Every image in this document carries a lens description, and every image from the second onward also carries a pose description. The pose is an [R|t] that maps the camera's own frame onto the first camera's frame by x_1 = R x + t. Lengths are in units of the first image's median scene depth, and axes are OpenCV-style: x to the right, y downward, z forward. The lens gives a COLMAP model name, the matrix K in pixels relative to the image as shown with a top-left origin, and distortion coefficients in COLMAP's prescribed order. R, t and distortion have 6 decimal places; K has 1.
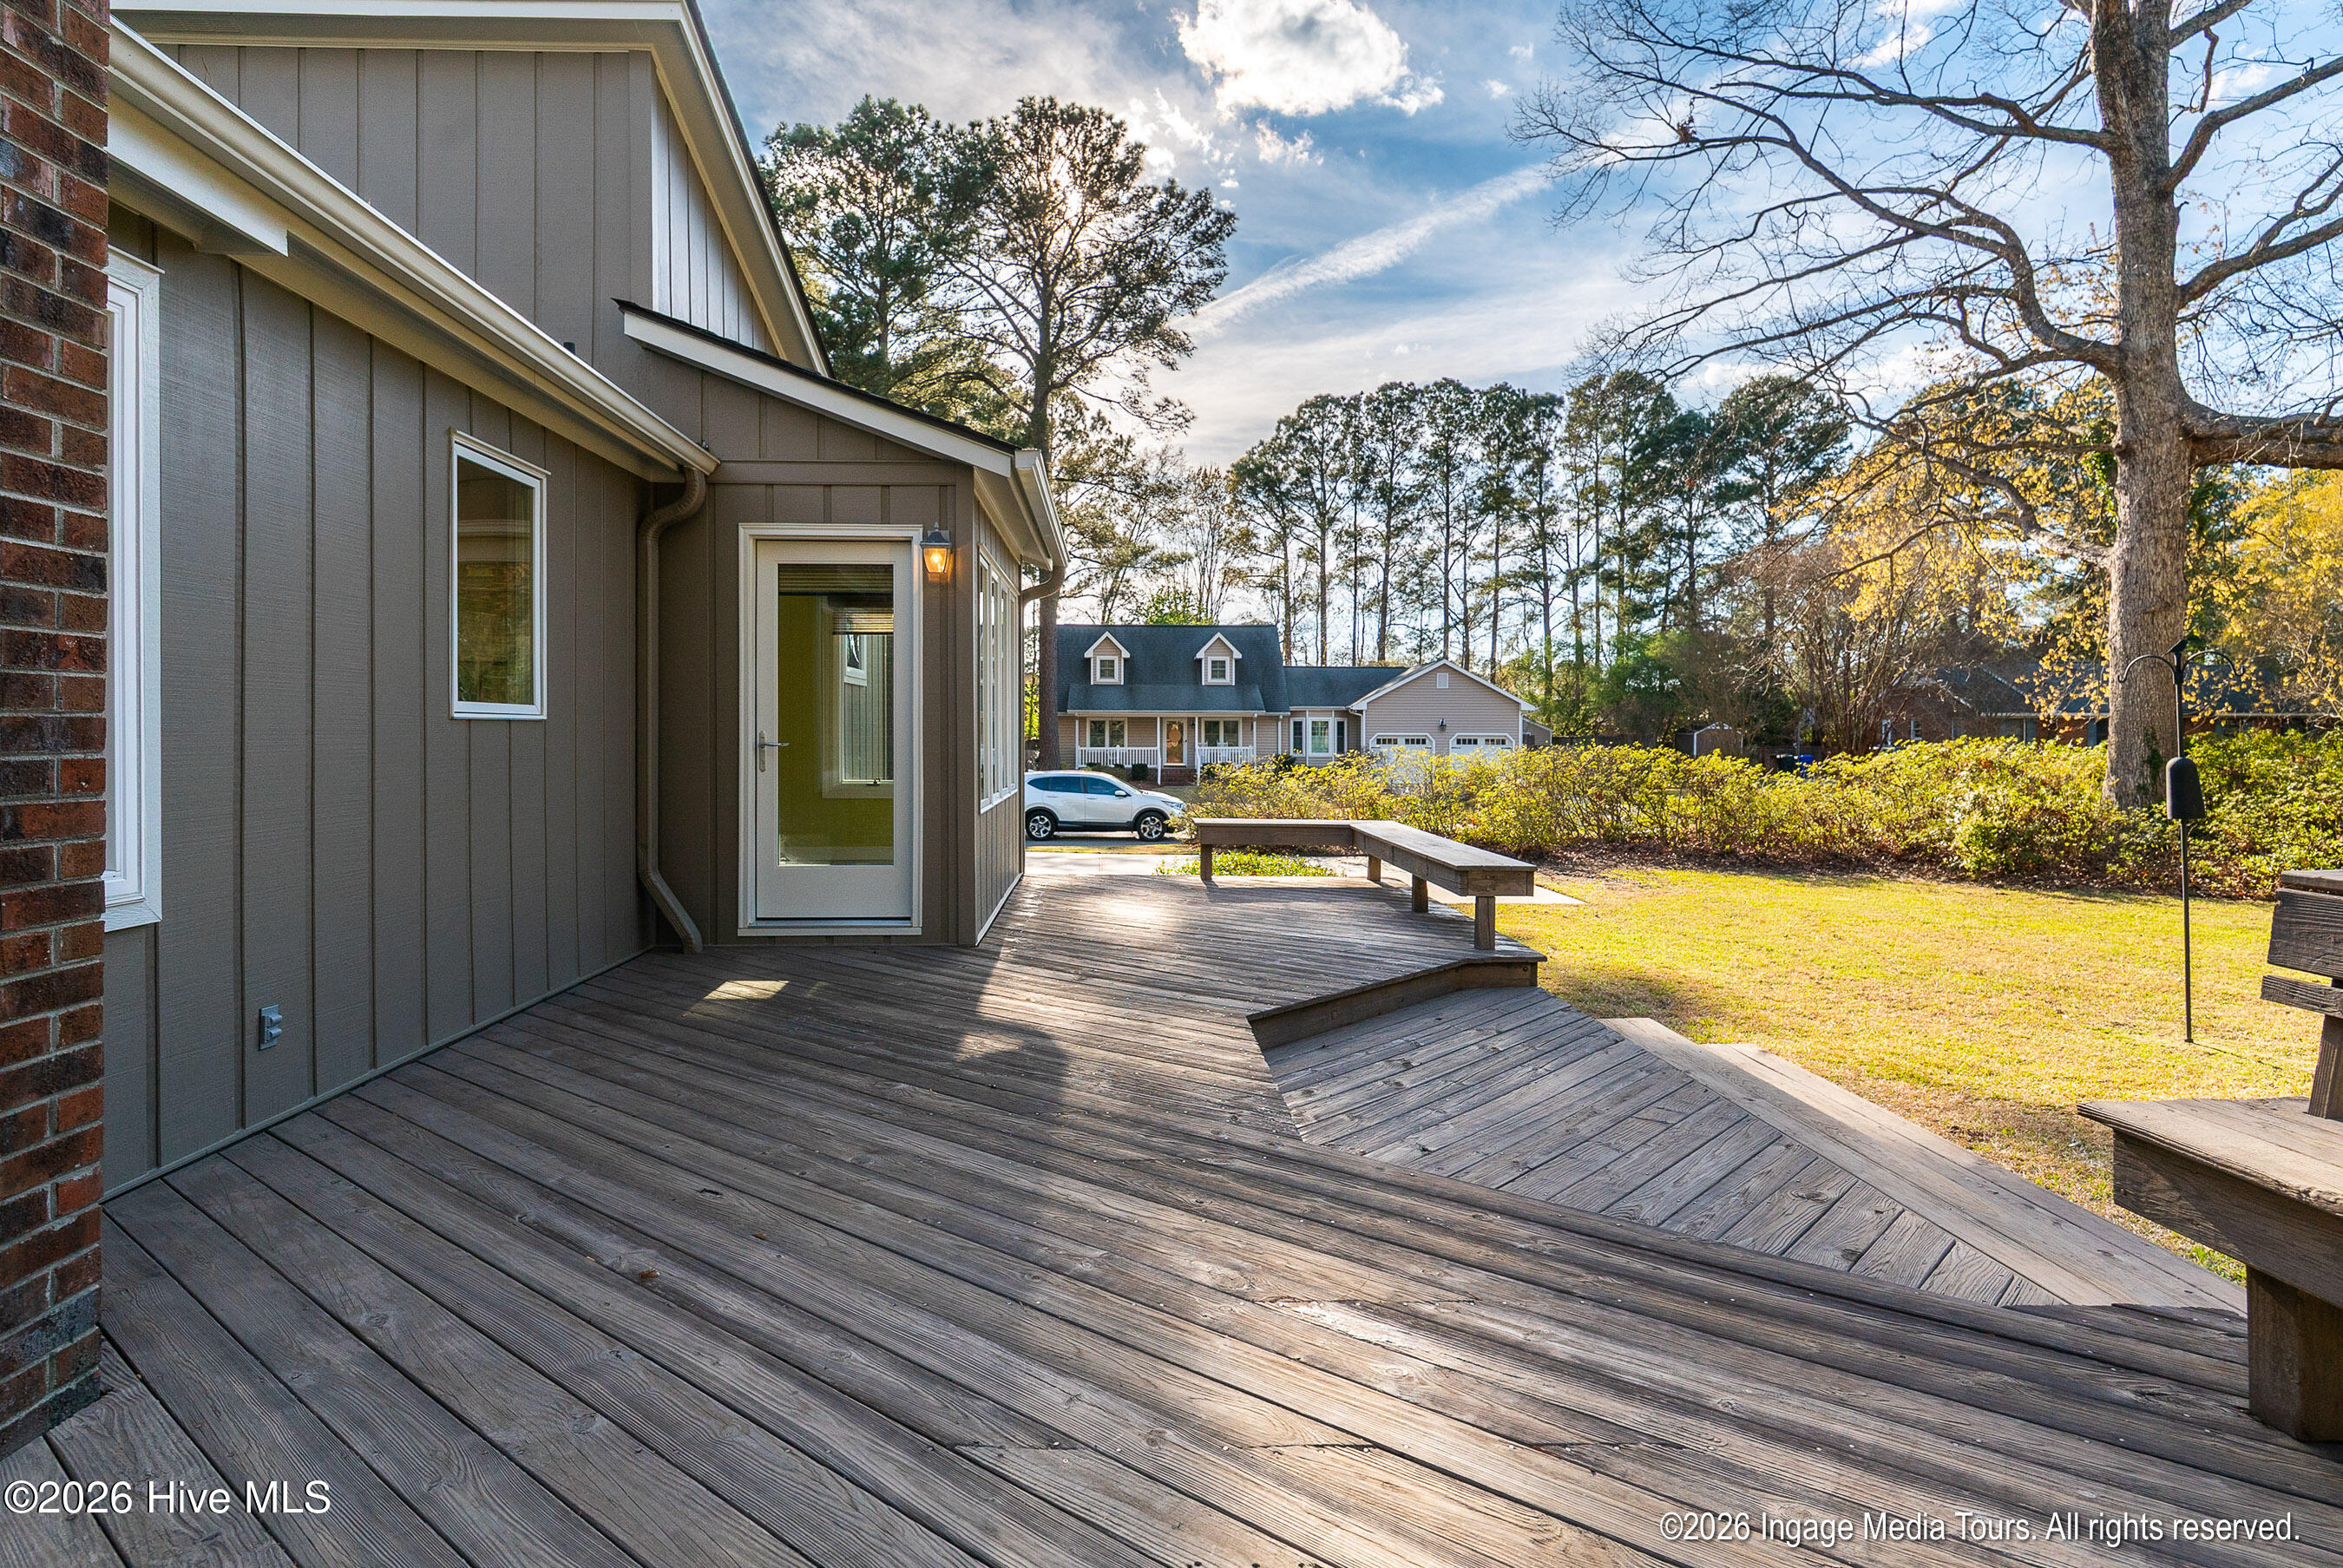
lens RADIAL K [[1299.4, 0, 1164.5], [0, 1299.4, 738.9], [0, 0, 1]] dist [0.004226, -0.000493]
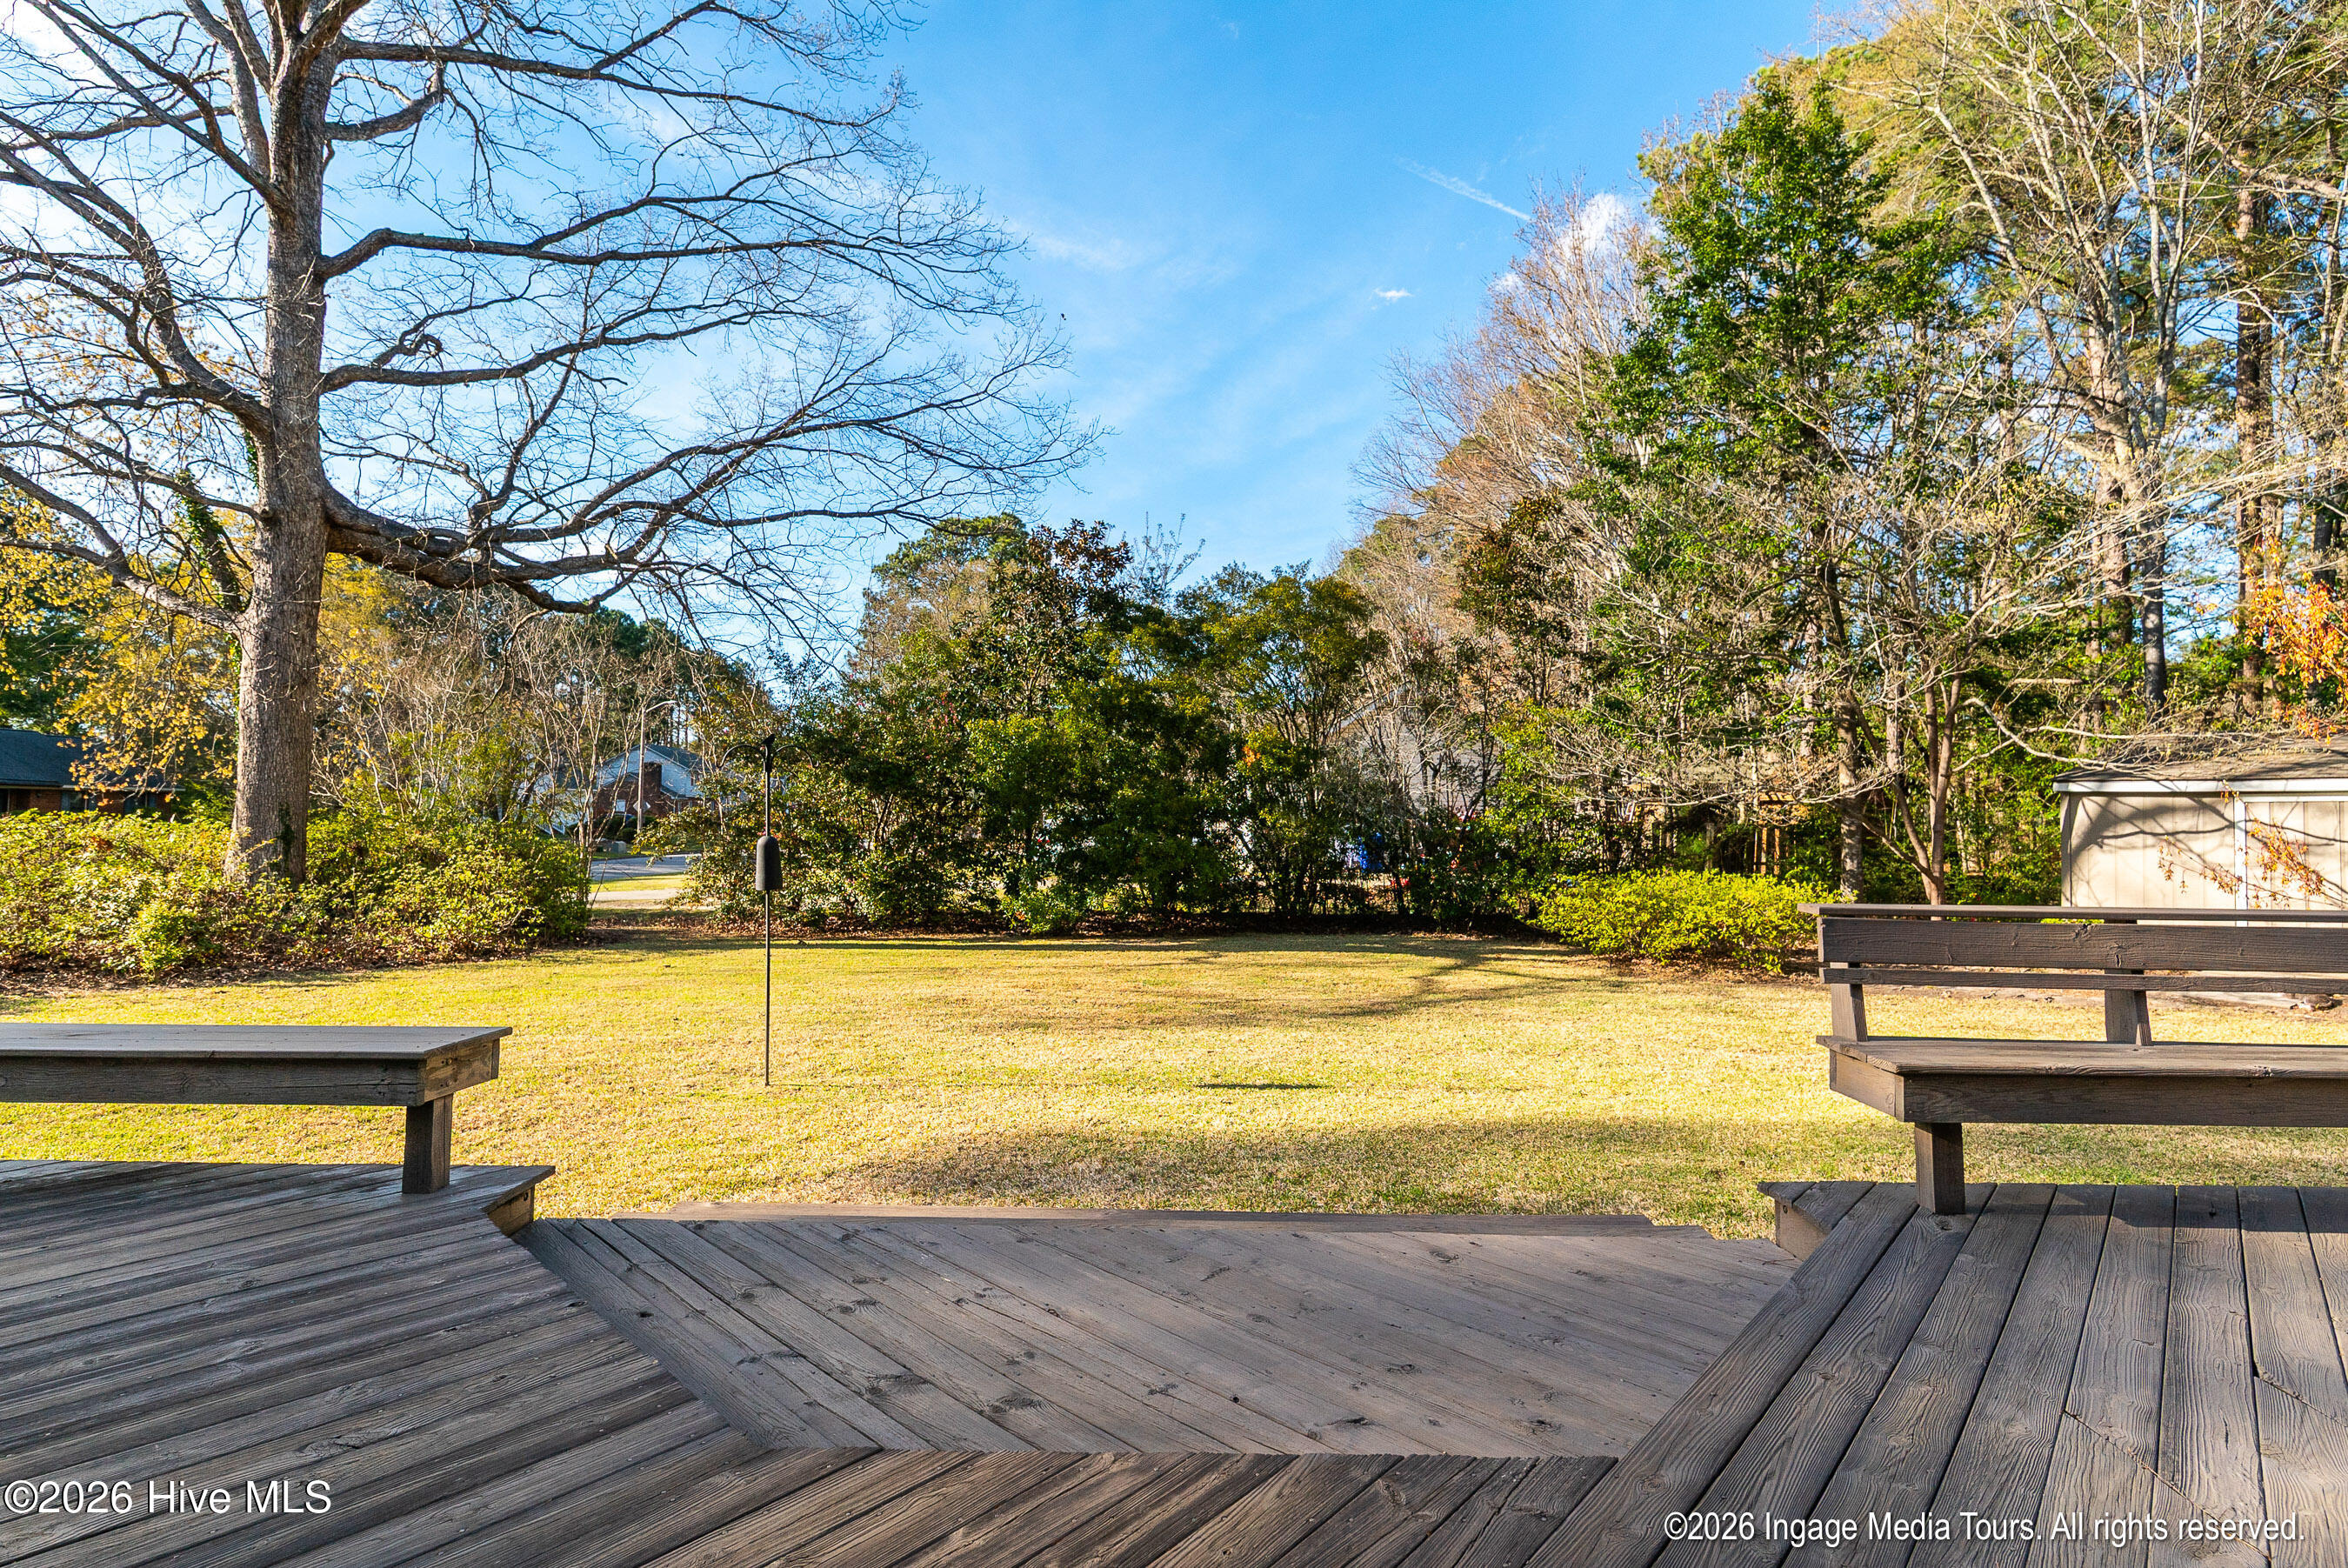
lens RADIAL K [[1176.4, 0, 1174.0], [0, 1176.4, 784.0], [0, 0, 1]] dist [-0.003993, -0.001075]
pose [[0.017872, 0.029757, 0.999397, -0.122030], [-0.007280, 0.999534, -0.029631, -0.001738], [-0.999814, -0.006746, 0.018081, 0.310402]]
